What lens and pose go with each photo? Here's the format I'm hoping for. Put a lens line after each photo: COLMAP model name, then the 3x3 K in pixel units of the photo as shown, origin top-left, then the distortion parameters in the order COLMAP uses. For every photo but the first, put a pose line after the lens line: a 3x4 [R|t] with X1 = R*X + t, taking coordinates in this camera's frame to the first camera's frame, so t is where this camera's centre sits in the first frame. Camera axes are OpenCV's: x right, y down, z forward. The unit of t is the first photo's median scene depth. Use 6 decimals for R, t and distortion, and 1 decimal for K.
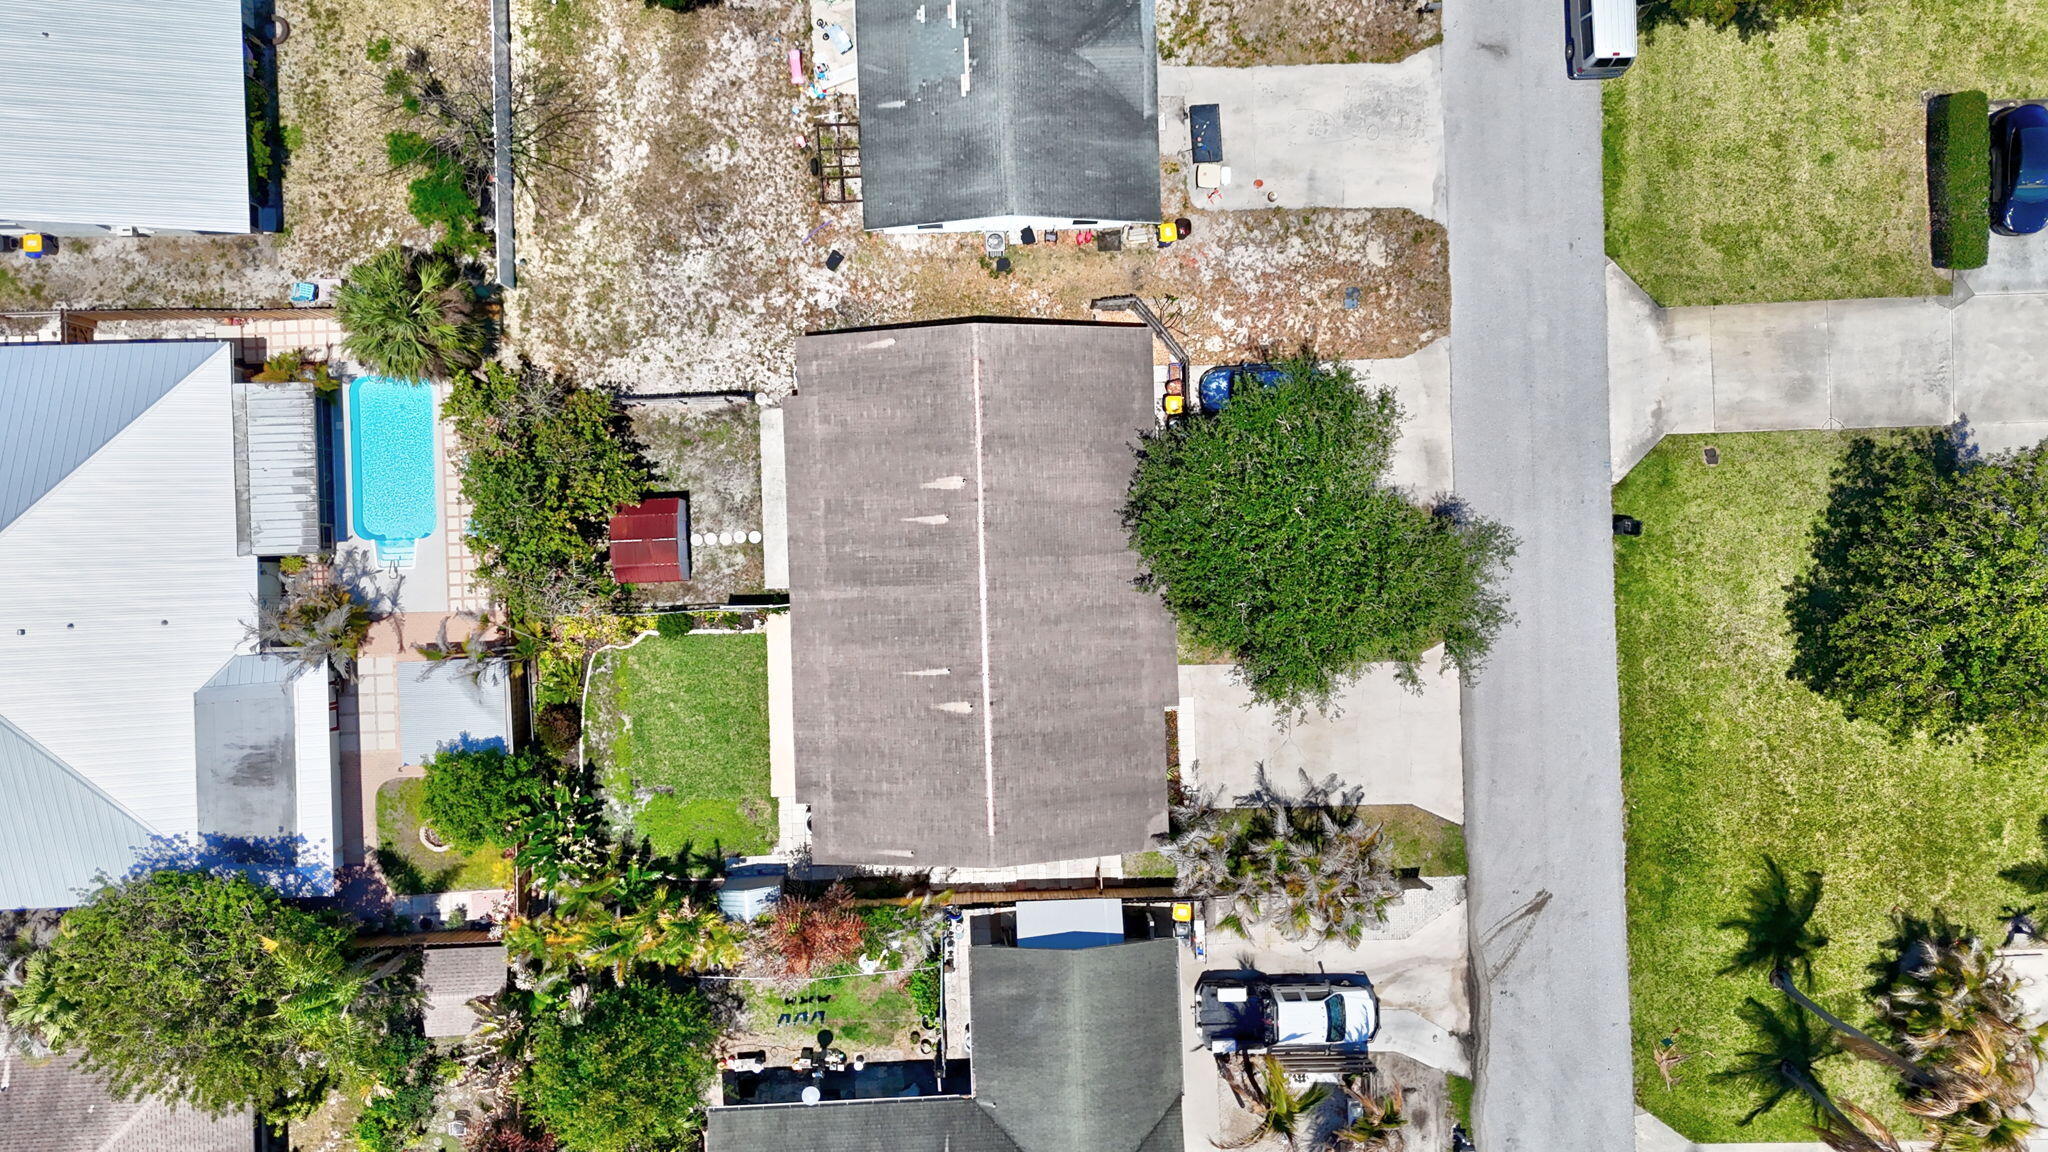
lens RADIAL K [[1539.6, 0, 1056.2], [0, 1539.6, 577.6], [0, 0, 1]] dist [0.035881, -0.058283]
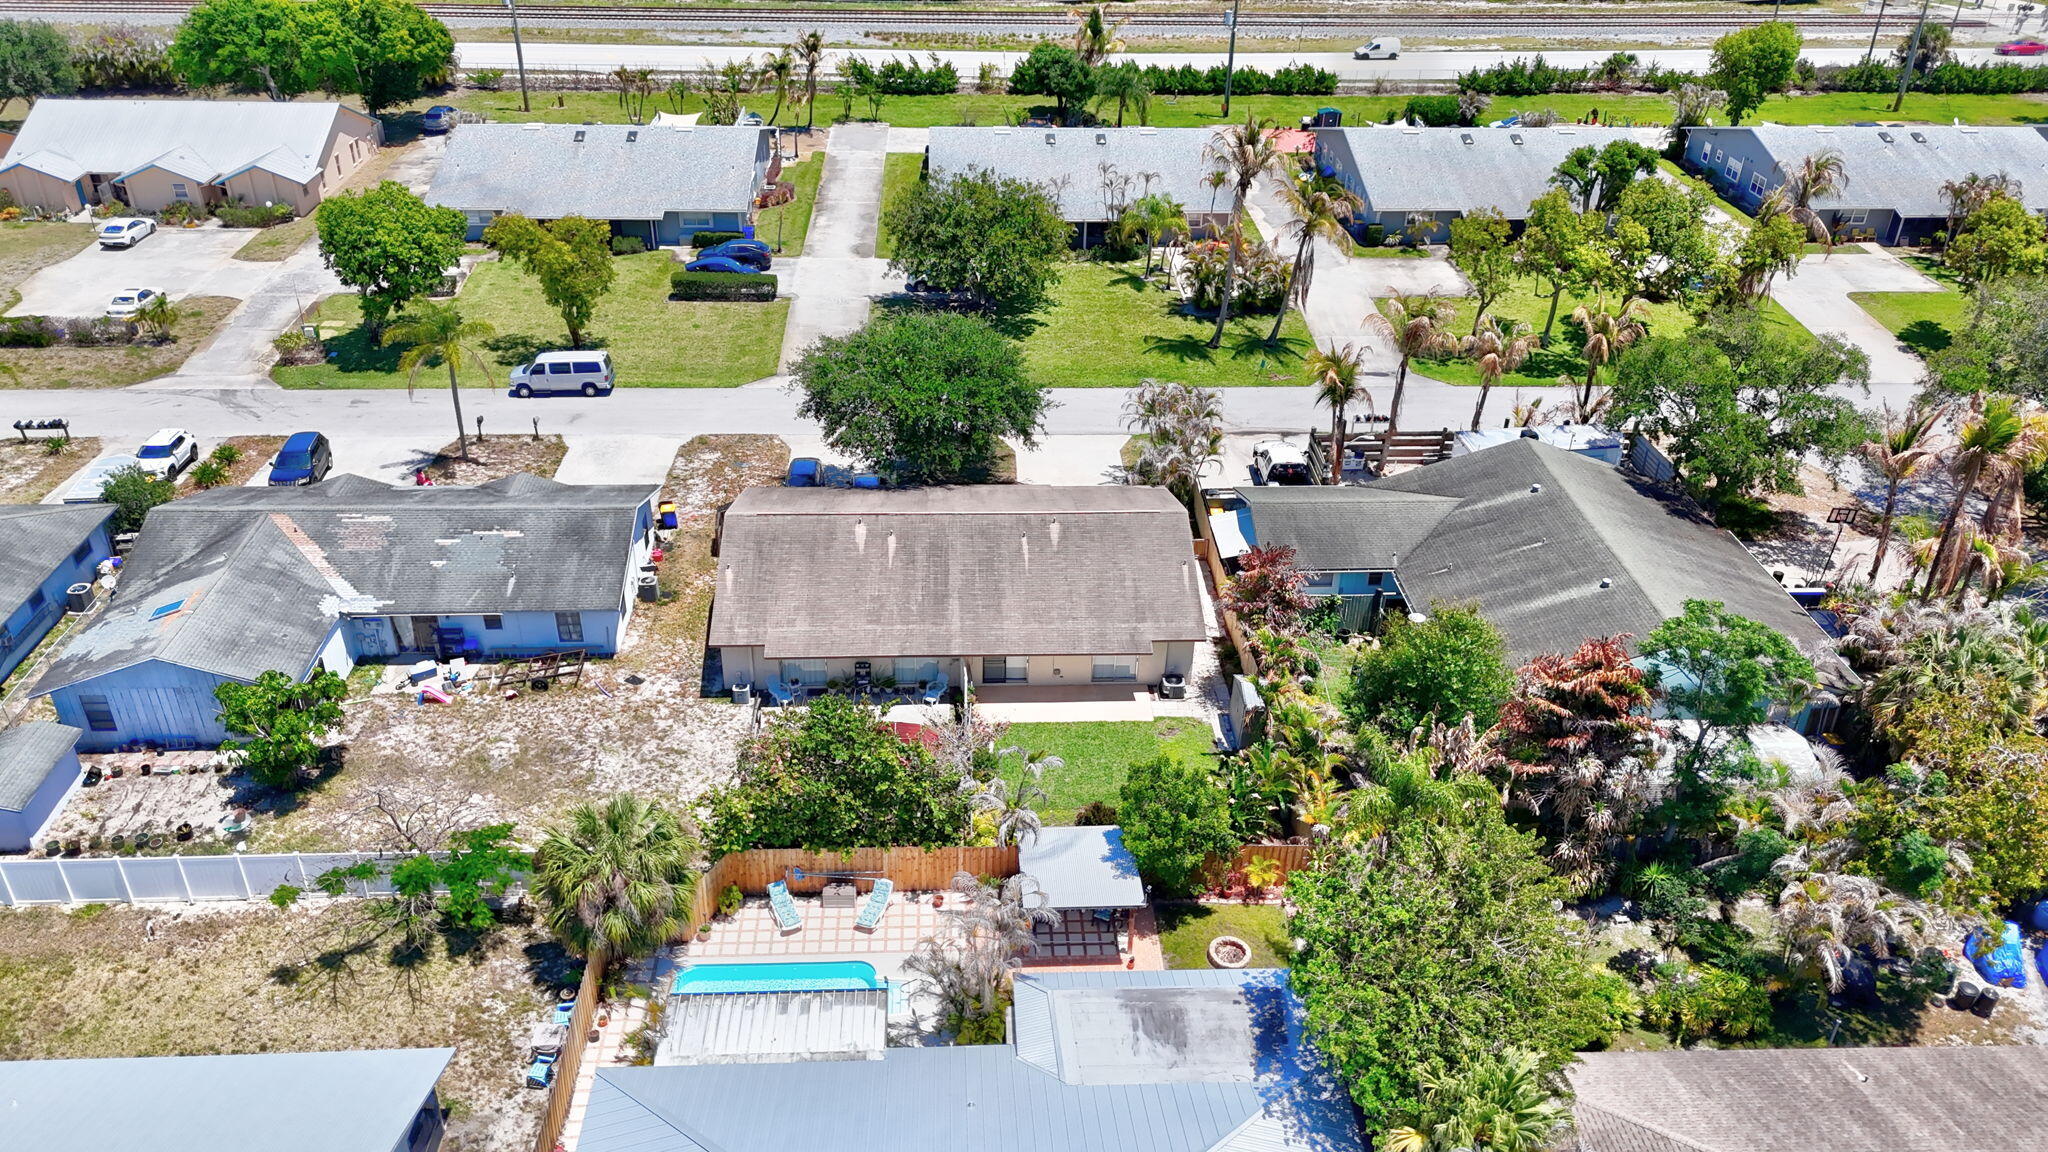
lens RADIAL K [[1539.6, 0, 1056.2], [0, 1539.6, 577.6], [0, 0, 1]] dist [0.035881, -0.058283]
pose [[-0.030594, -0.528355, 0.848472, -0.997644], [0.999159, 0.007009, 0.040392, 0.035779], [-0.027288, 0.848994, 0.527697, 0.384891]]
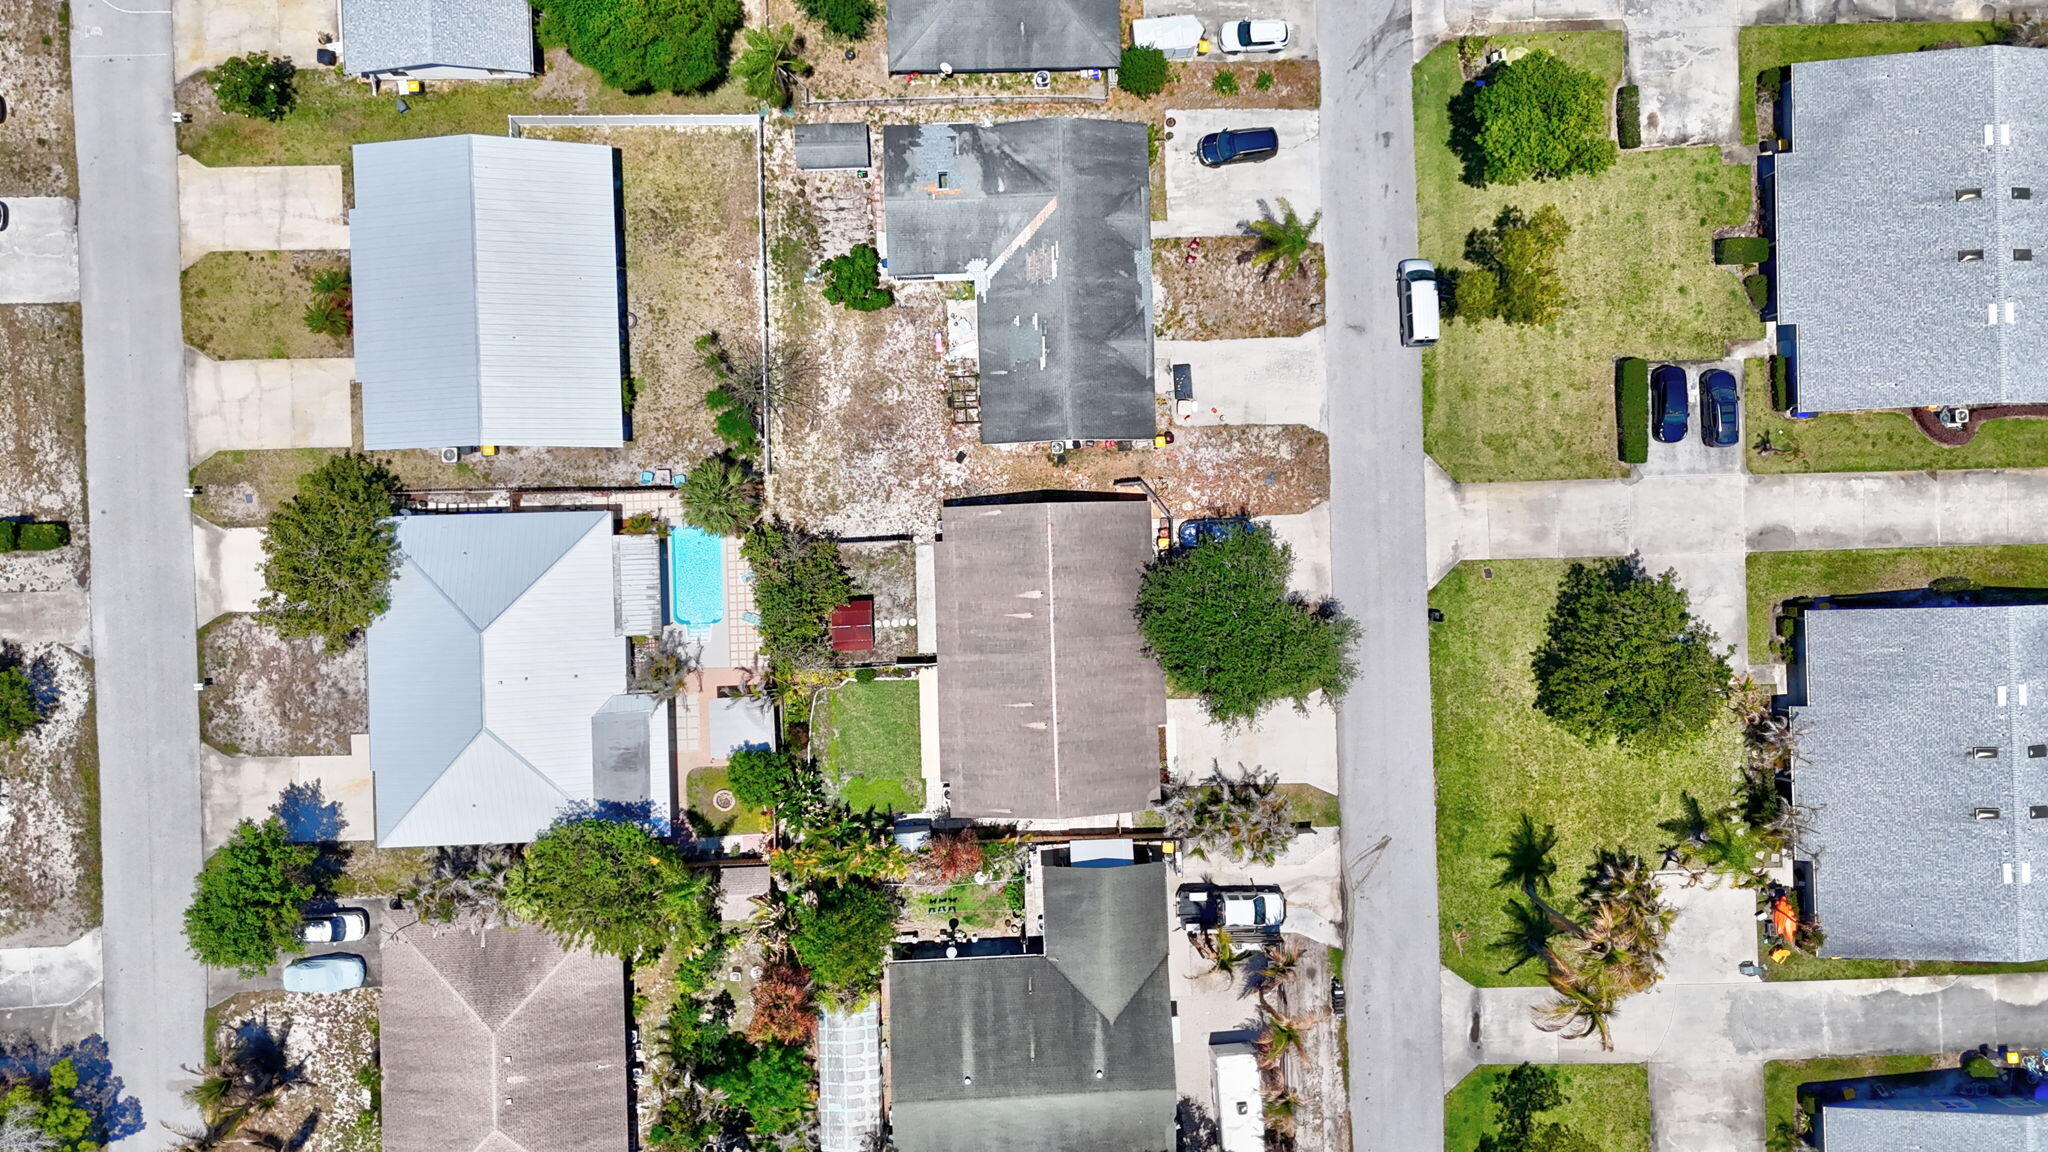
lens RADIAL K [[1539.6, 0, 1056.2], [0, 1539.6, 577.6], [0, 0, 1]] dist [0.035881, -0.058283]
pose [[0.999934, 0.001674, 0.011333, -0.058993], [-0.001659, 0.999998, -0.001341, -0.072946], [-0.011336, 0.001322, 0.999935, -0.666821]]
